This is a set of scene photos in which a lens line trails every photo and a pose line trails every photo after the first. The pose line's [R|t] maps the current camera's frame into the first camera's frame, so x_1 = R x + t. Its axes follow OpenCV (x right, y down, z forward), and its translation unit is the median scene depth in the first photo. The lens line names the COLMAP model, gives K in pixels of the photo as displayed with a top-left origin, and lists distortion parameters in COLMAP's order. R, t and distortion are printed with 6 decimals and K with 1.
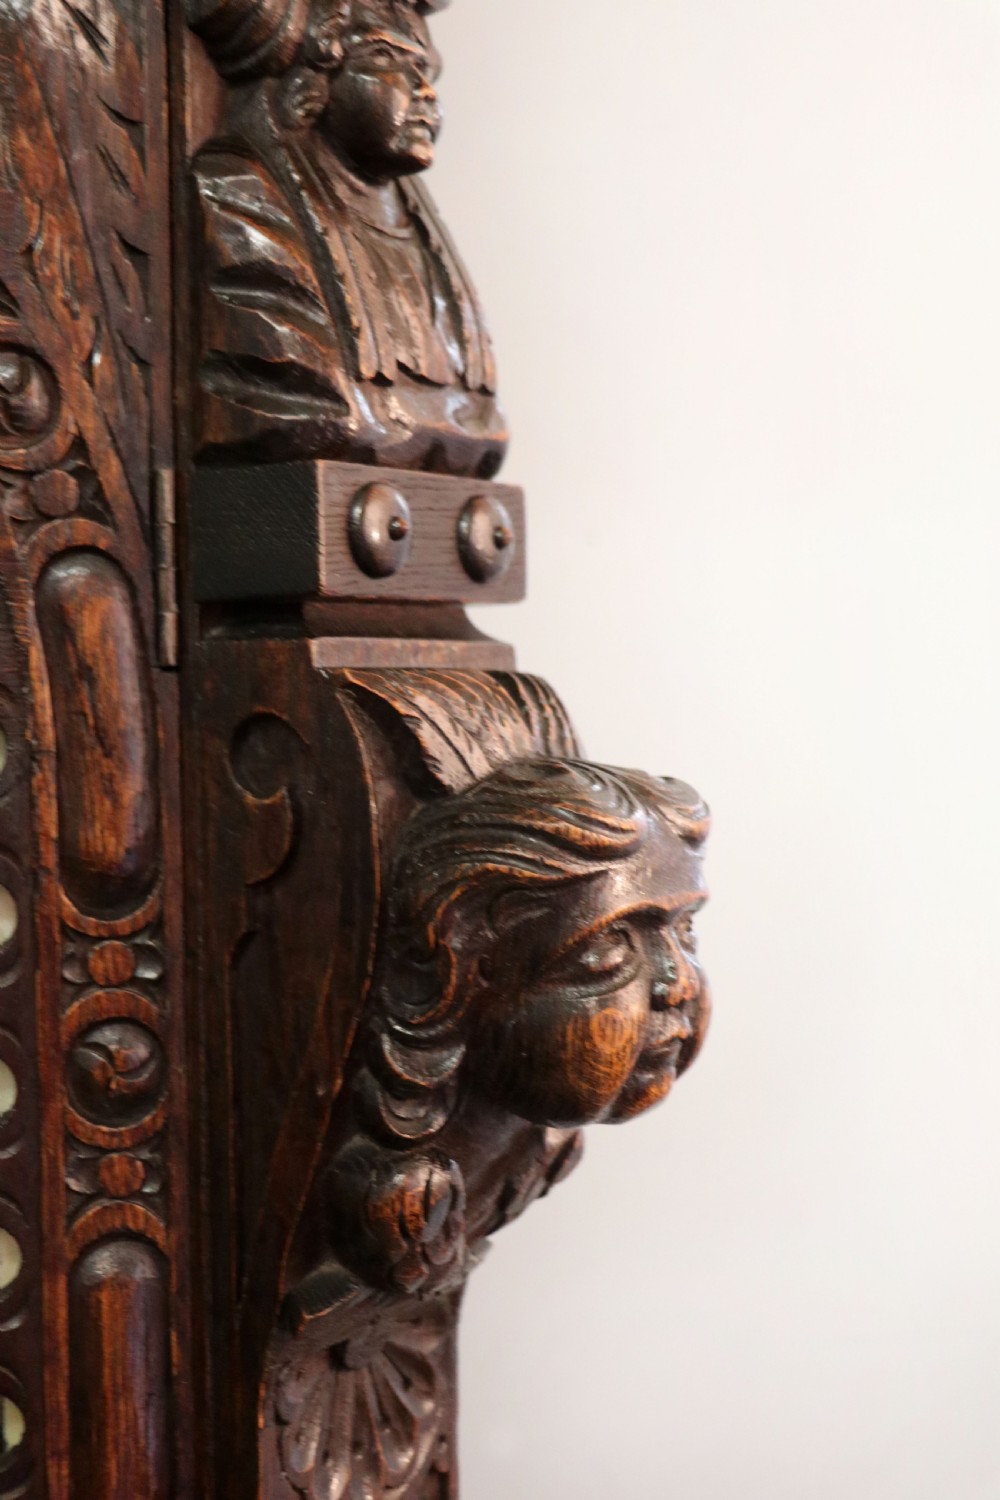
lens RADIAL K [[2118.9, 0, 500.0], [0, 2118.9, 750.0], [0, 0, 1]] dist [0.011281, 0.035184]
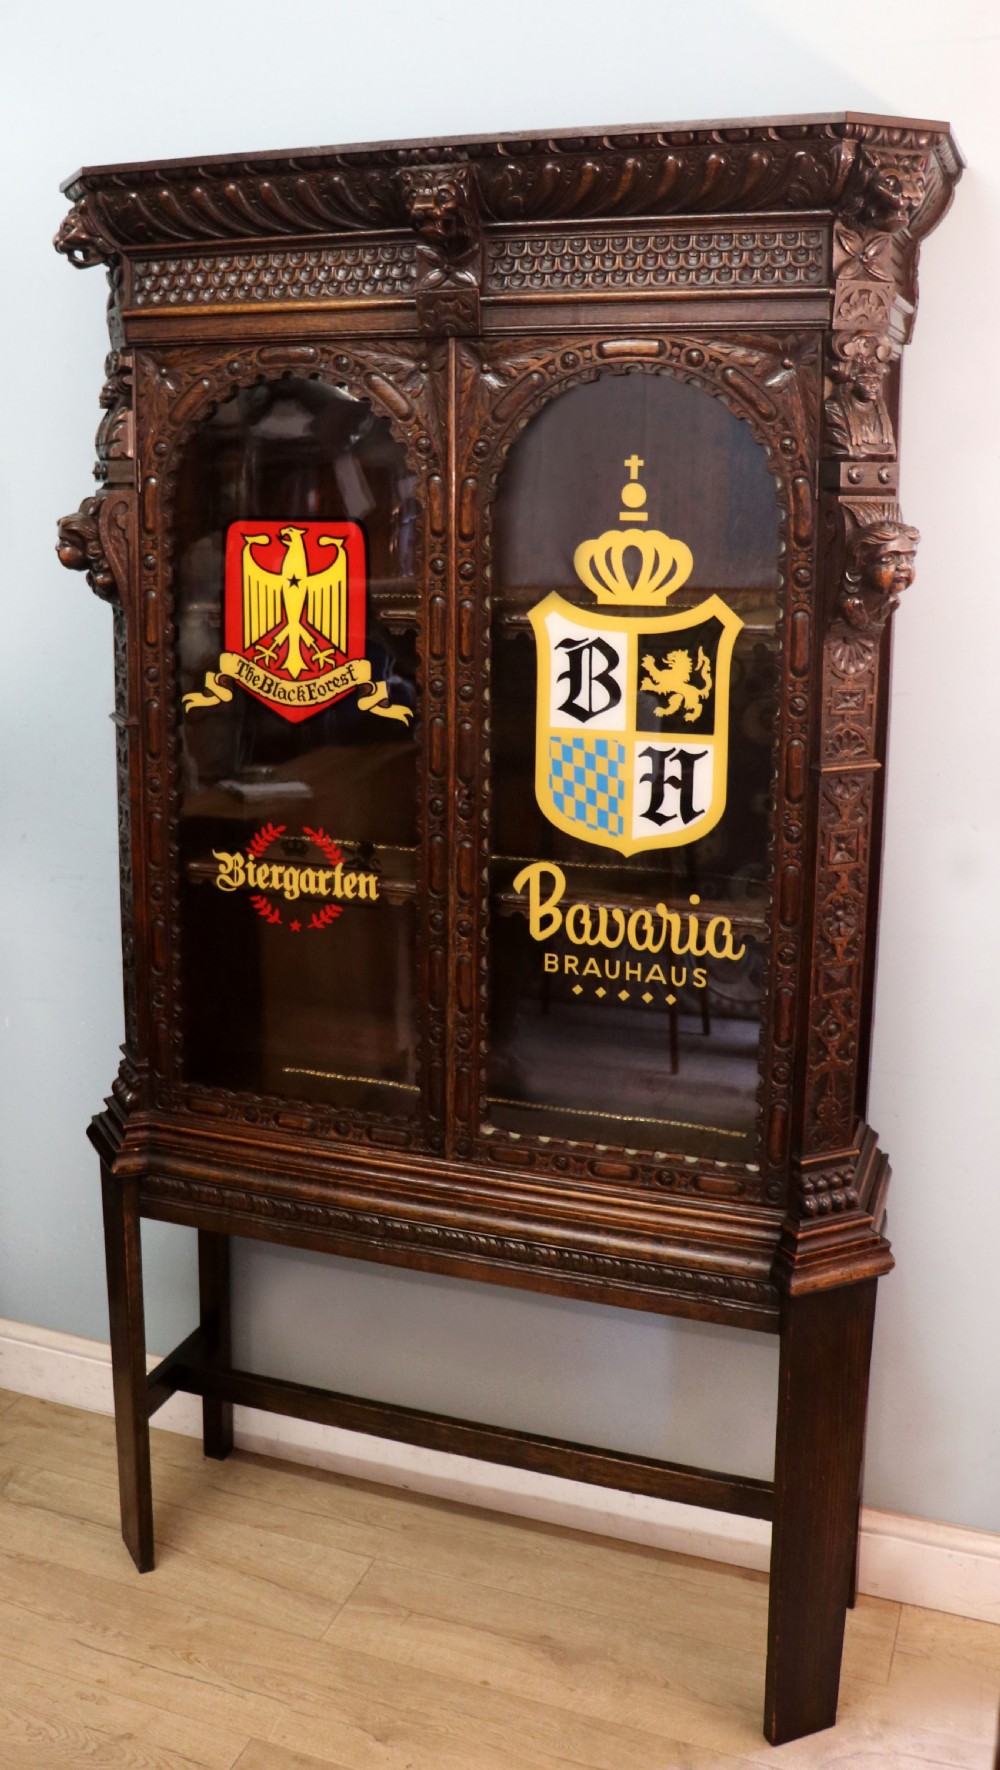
lens RADIAL K [[1735.1, 0, 349.6], [0, 1735.1, 748.4], [0, 0, 1]] dist [-0.195558, 0.158216]
pose [[0.809466, 0.115552, -0.575684, 1.384521], [-0.024471, 0.986232, 0.163550, -0.093419], [0.586656, -0.118300, 0.801149, -3.061668]]
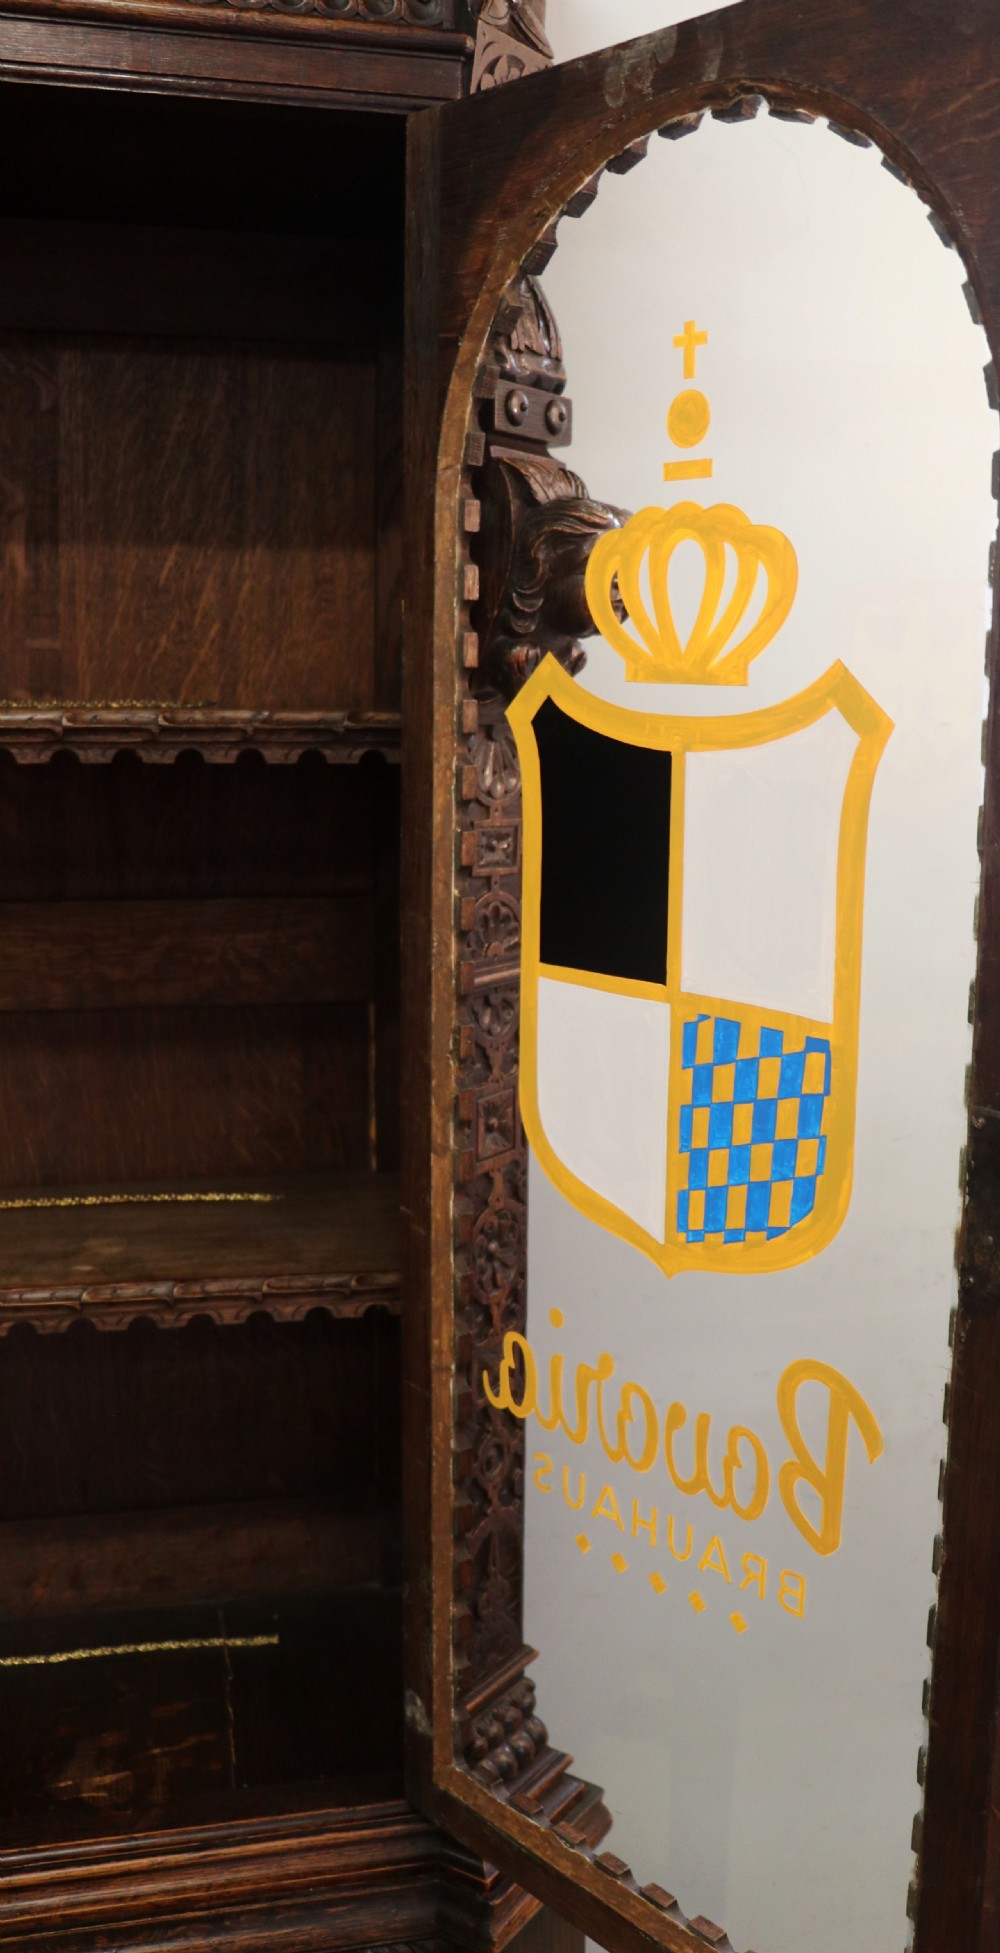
lens RADIAL K [[1755.6, 0, 583.5], [0, 1755.6, 975.3], [0, 0, 1]] dist [-0.150335, 0.129365]
pose [[0.999145, 0.031568, 0.026691, -0.008841], [-0.034911, 0.990118, 0.135821, 0.300093], [-0.022140, -0.136637, 0.990374, -1.232034]]
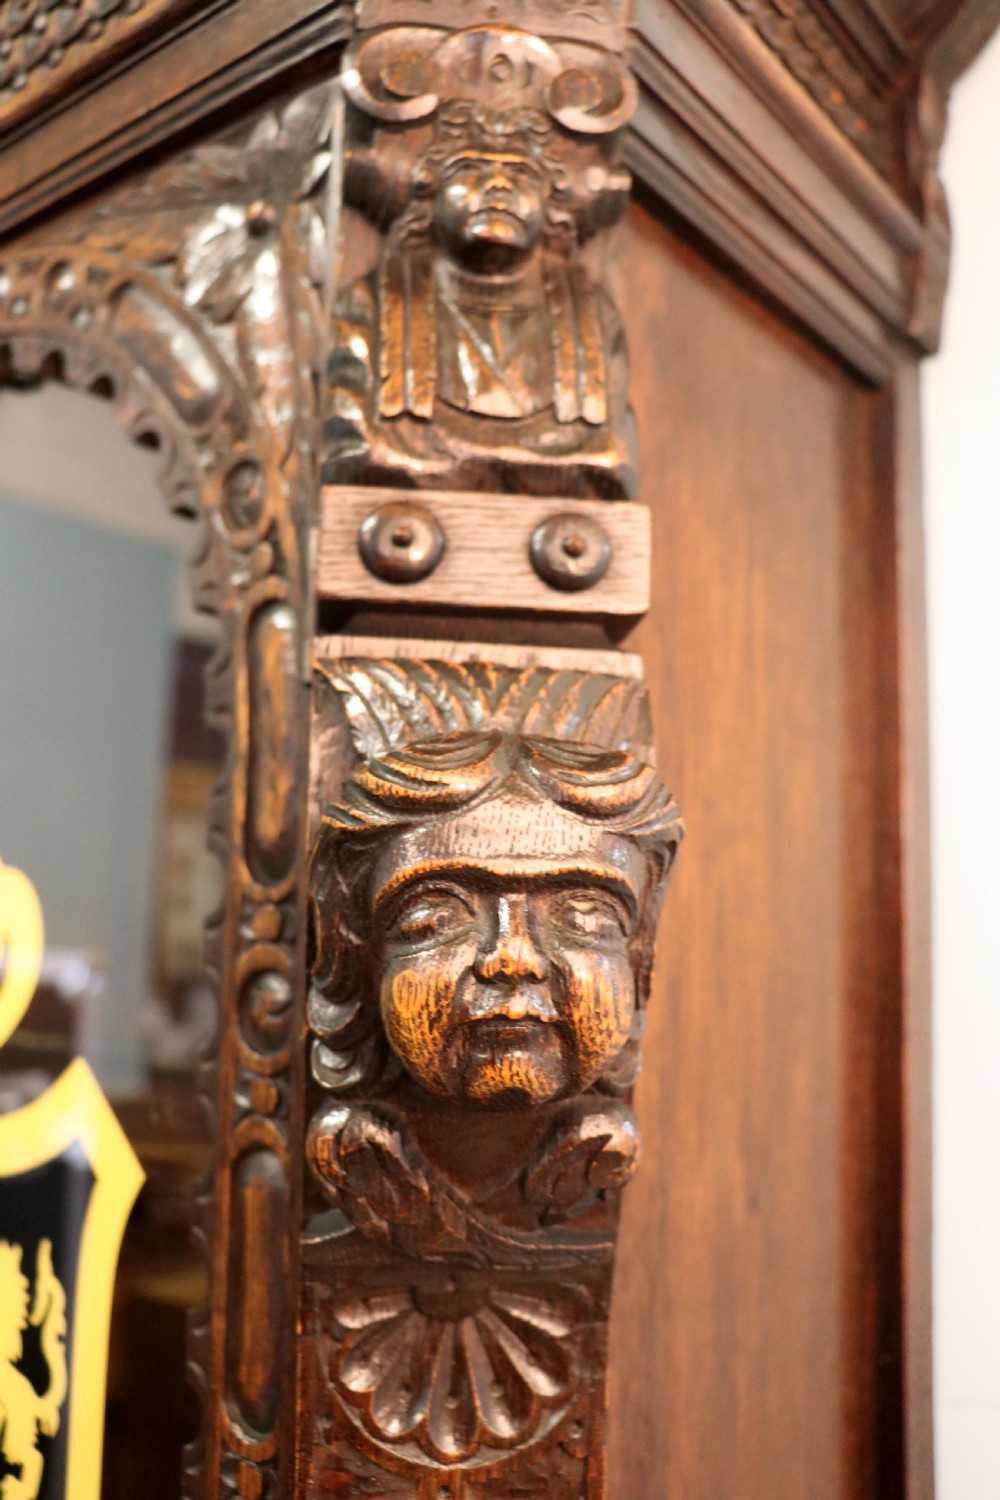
lens RADIAL K [[1318.7, 0, 503.0], [0, 1318.7, 768.5], [0, 0, 1]] dist [-0.196992, 0.198372]
pose [[0.636234, -0.058523, -0.769273, 0.503221], [-0.055374, 0.991083, -0.121195, 0.095823], [0.769506, 0.119706, 0.627320, 0.618674]]
